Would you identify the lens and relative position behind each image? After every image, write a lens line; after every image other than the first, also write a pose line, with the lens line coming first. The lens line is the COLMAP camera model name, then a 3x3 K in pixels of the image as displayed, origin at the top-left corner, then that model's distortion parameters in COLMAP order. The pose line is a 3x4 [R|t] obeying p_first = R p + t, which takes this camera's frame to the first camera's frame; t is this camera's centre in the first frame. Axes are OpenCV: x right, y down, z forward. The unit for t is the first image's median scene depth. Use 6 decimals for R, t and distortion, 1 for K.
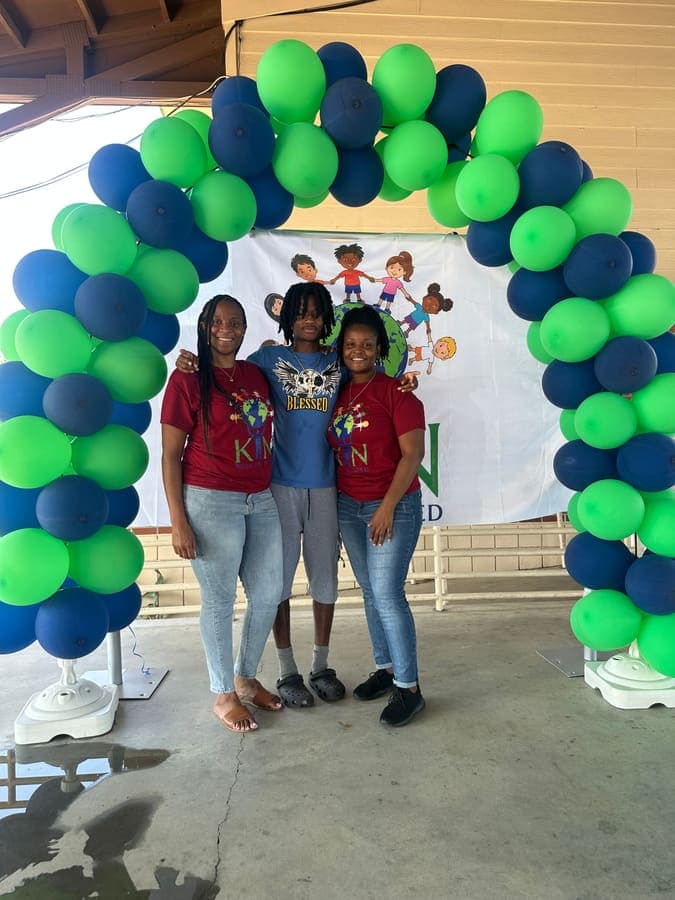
lens RADIAL K [[611.1, 0, 339.2], [0, 611.1, 442.6], [0, 0, 1]] dist [0.029387, -0.029109]
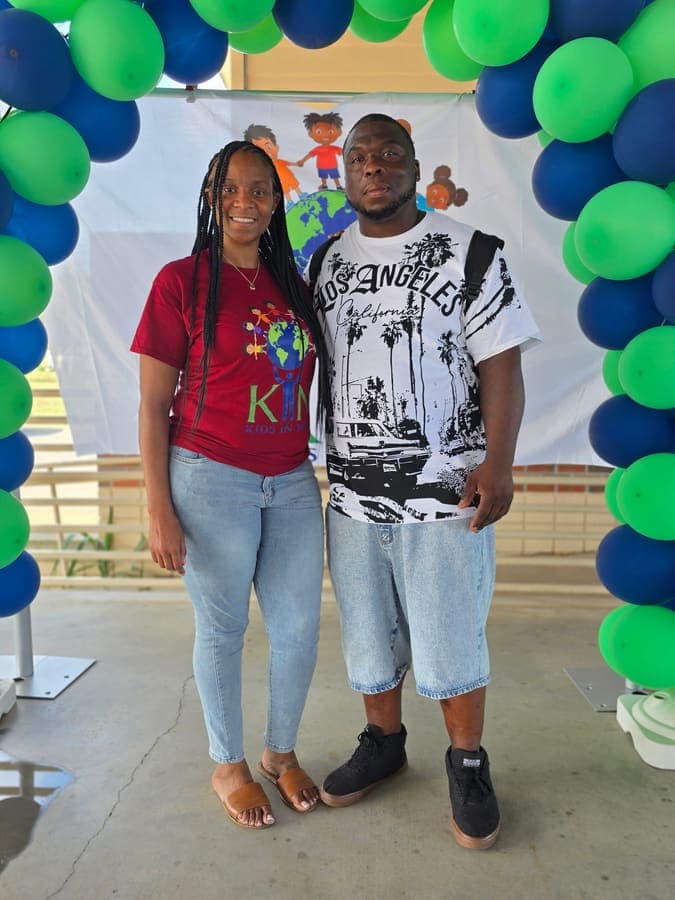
lens RADIAL K [[707.5, 0, 346.3], [0, 707.5, 445.0], [0, 0, 1]] dist [0.032553, -0.009812]
pose [[0.993576, 0.037806, -0.106661, 0.171500], [-0.027236, 0.994728, 0.098870, -0.017581], [0.109836, -0.095330, 0.989368, 0.163207]]
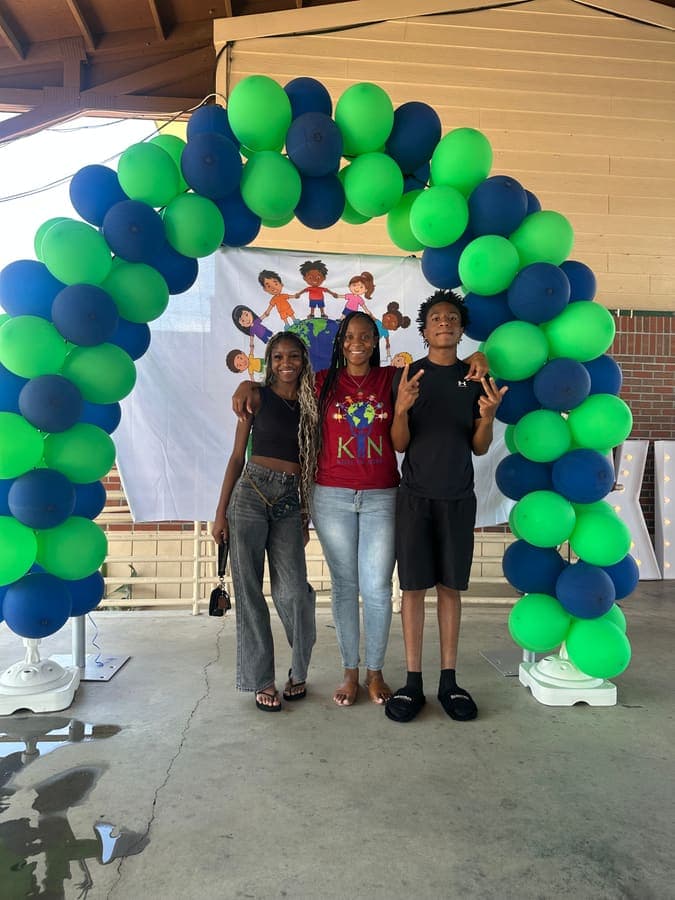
lens RADIAL K [[611.1, 0, 330.1], [0, 611.1, 444.6], [0, 0, 1]] dist [0.029387, -0.029109]
pose [[0.999309, 0.037098, -0.002296, 0.066559], [-0.037119, 0.999263, -0.009820, 0.003906], [0.001930, 0.009898, 0.999949, -0.074790]]
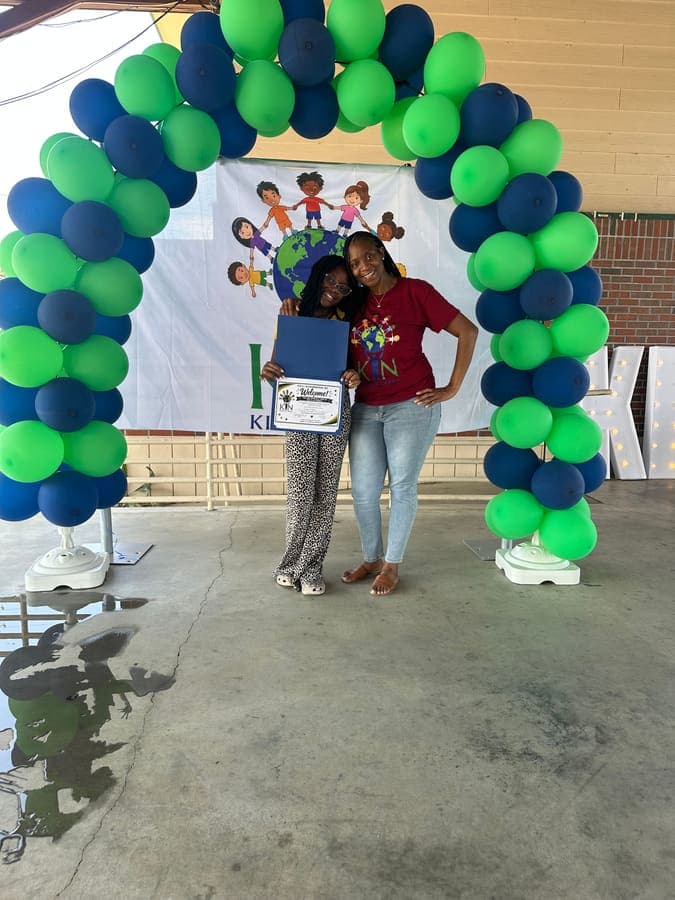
lens RADIAL K [[611.1, 0, 329.8], [0, 611.1, 447.6], [0, 0, 1]] dist [0.029387, -0.029109]
pose [[0.999321, 0.033834, -0.014607, 0.094366], [-0.031309, 0.988527, 0.147764, -0.003362], [0.019439, -0.147206, 0.988915, -0.171428]]
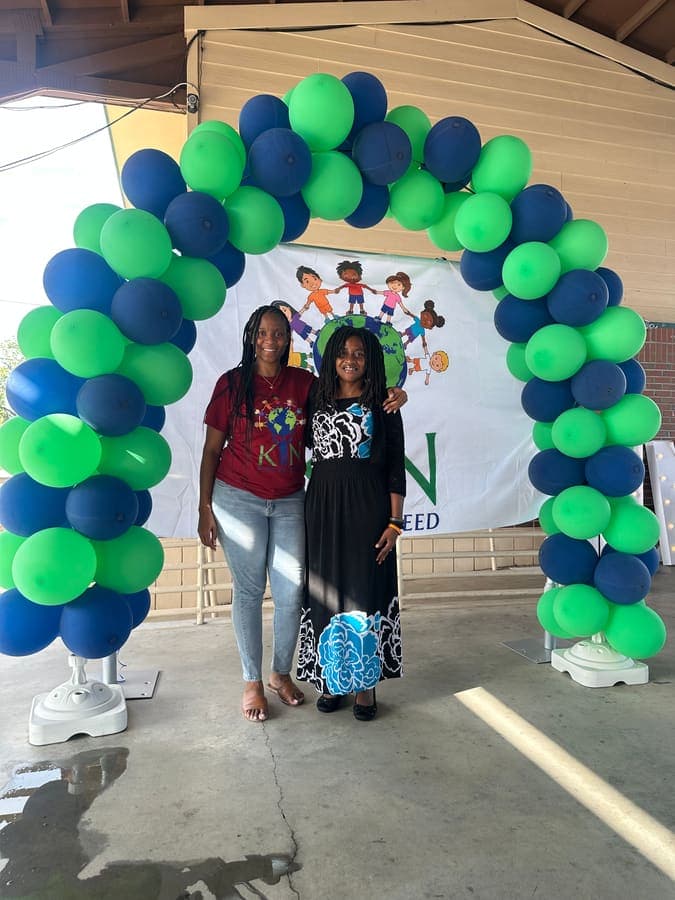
lens RADIAL K [[621.7, 0, 332.5], [0, 621.7, 441.6], [0, 0, 1]] dist [-0.041535, 0.024033]
pose [[0.985983, 0.026934, 0.164660, -0.210617], [-0.024355, 0.999547, -0.017659, 0.011355], [-0.165061, 0.013401, 0.986192, -0.047997]]
